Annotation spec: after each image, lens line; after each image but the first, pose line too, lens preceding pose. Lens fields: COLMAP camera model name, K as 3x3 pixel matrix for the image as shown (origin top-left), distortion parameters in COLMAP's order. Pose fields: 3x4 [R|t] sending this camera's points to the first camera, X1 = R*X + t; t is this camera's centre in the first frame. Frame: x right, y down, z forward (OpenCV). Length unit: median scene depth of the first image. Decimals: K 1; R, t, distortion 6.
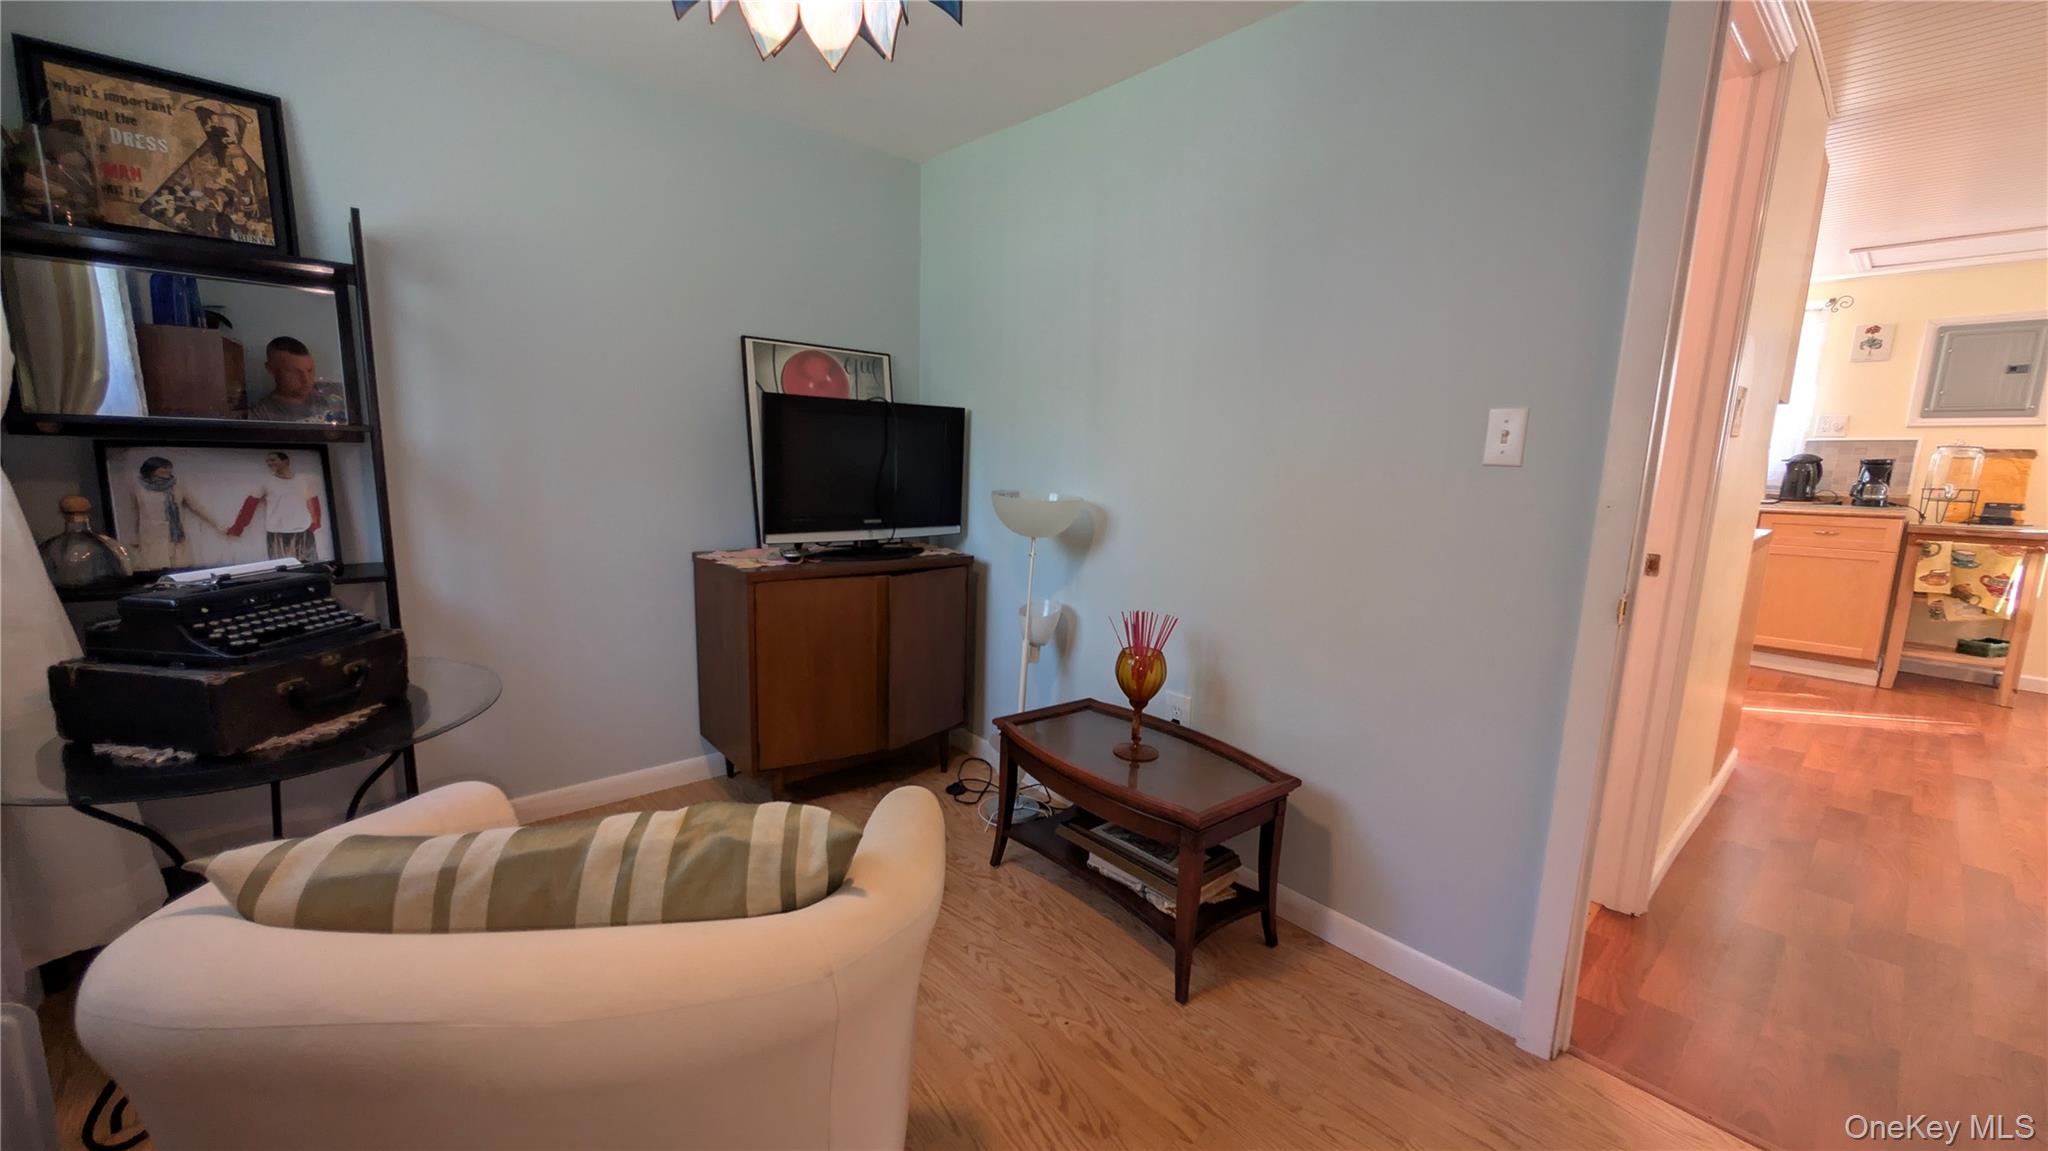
lens RADIAL K [[776.8, 0, 1019.0], [0, 776.8, 578.2], [0, 0, 1]] dist [-0.000668, -0.000078]
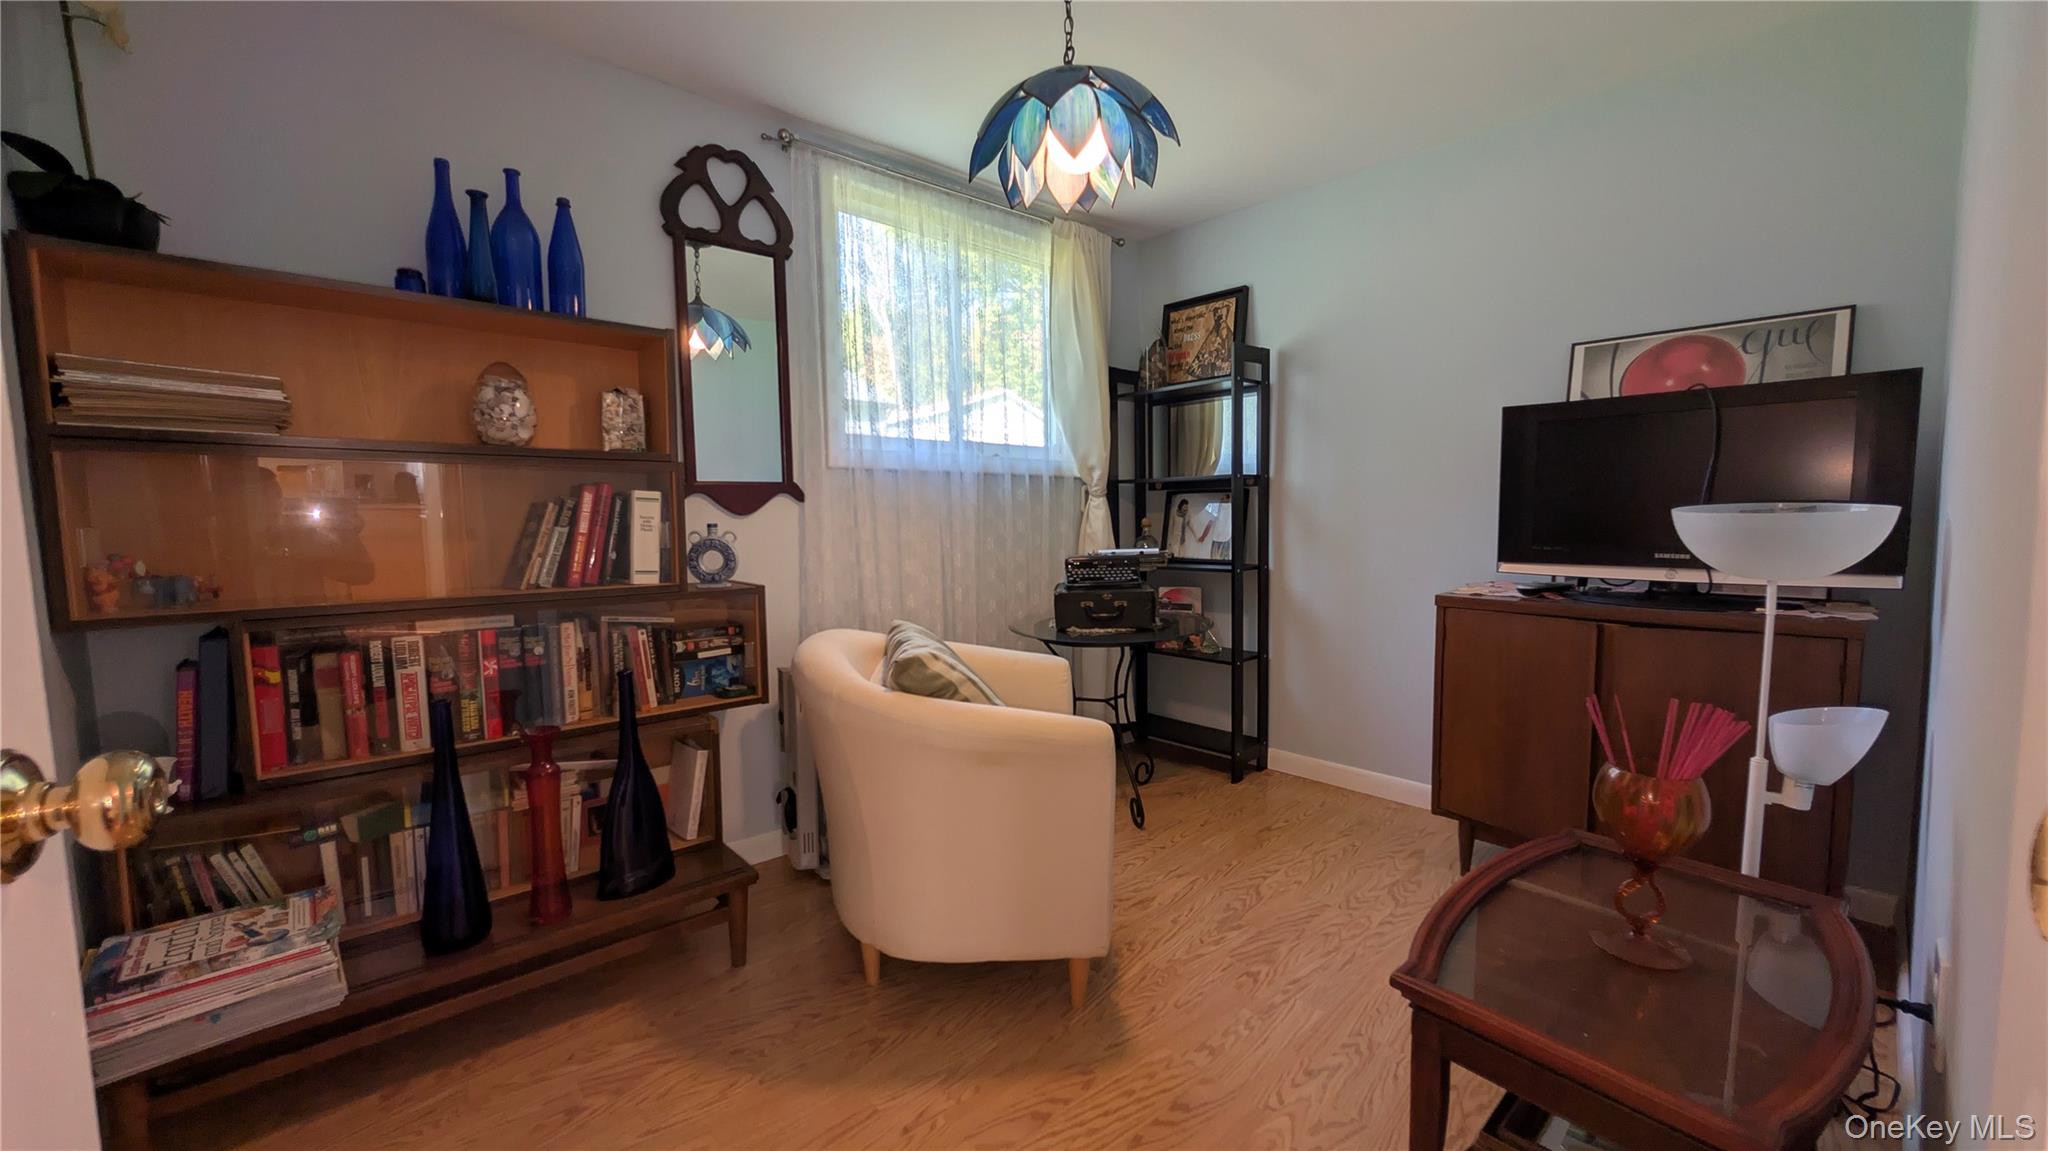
lens RADIAL K [[776.8, 0, 1022.6], [0, 776.8, 581.0], [0, 0, 1]] dist [-0.000668, -0.000078]
pose [[0.020592, 0.057276, -0.998146, 0.763215], [-0.144232, 0.988084, 0.053723, -0.003295], [0.989330, 0.142859, 0.028608, 0.562415]]
